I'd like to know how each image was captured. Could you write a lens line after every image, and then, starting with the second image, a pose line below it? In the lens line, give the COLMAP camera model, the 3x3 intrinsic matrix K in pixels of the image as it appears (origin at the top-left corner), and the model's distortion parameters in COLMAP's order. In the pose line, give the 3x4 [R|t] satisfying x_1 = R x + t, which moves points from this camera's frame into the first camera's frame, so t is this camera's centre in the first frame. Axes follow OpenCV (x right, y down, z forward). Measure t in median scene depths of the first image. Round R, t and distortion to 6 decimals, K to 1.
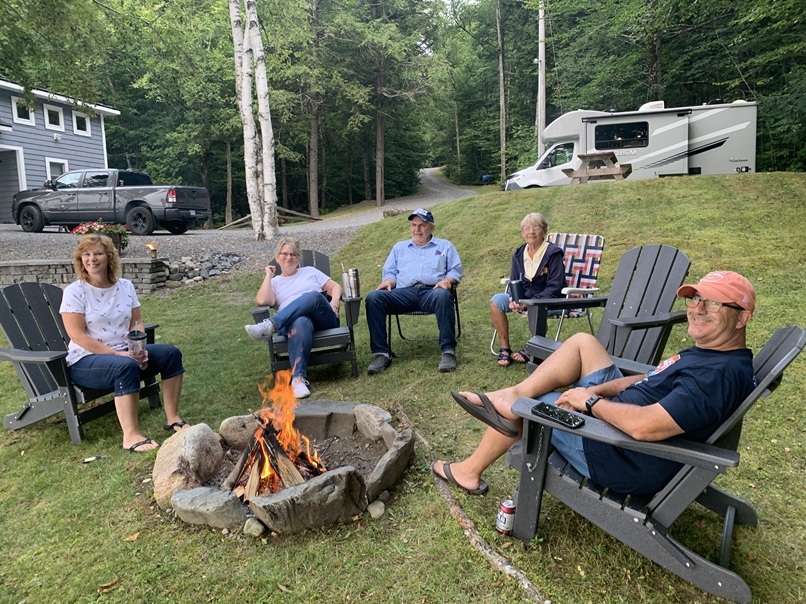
lens RADIAL K [[605.1, 0, 407.2], [0, 605.1, 307.4], [0, 0, 1]] dist [0.031281, -0.024773]
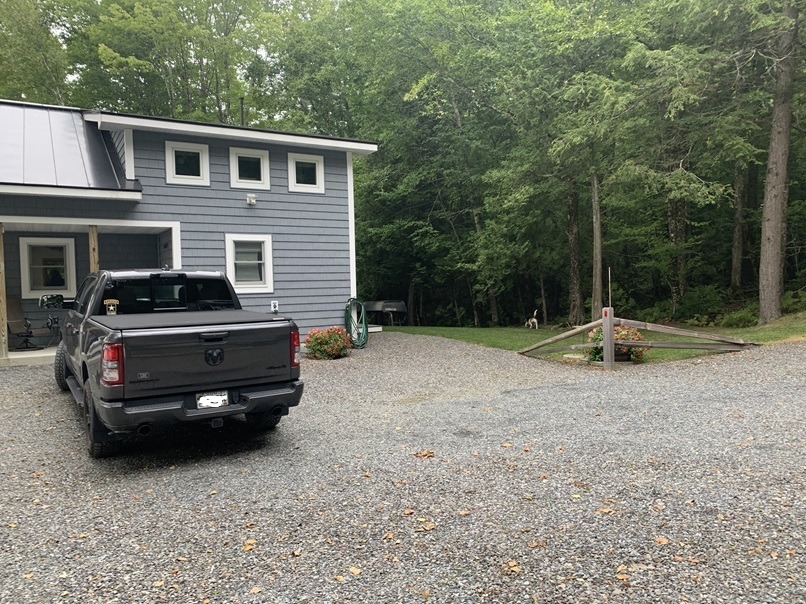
lens RADIAL K [[613.4, 0, 410.9], [0, 613.4, 305.2], [0, 0, 1]] dist [0.023449, -0.021321]
pose [[0.714242, 0.041249, -0.698682, -0.028253], [-0.088775, 0.995538, -0.031978, -0.156291], [0.694246, 0.084865, 0.714717, 0.630344]]
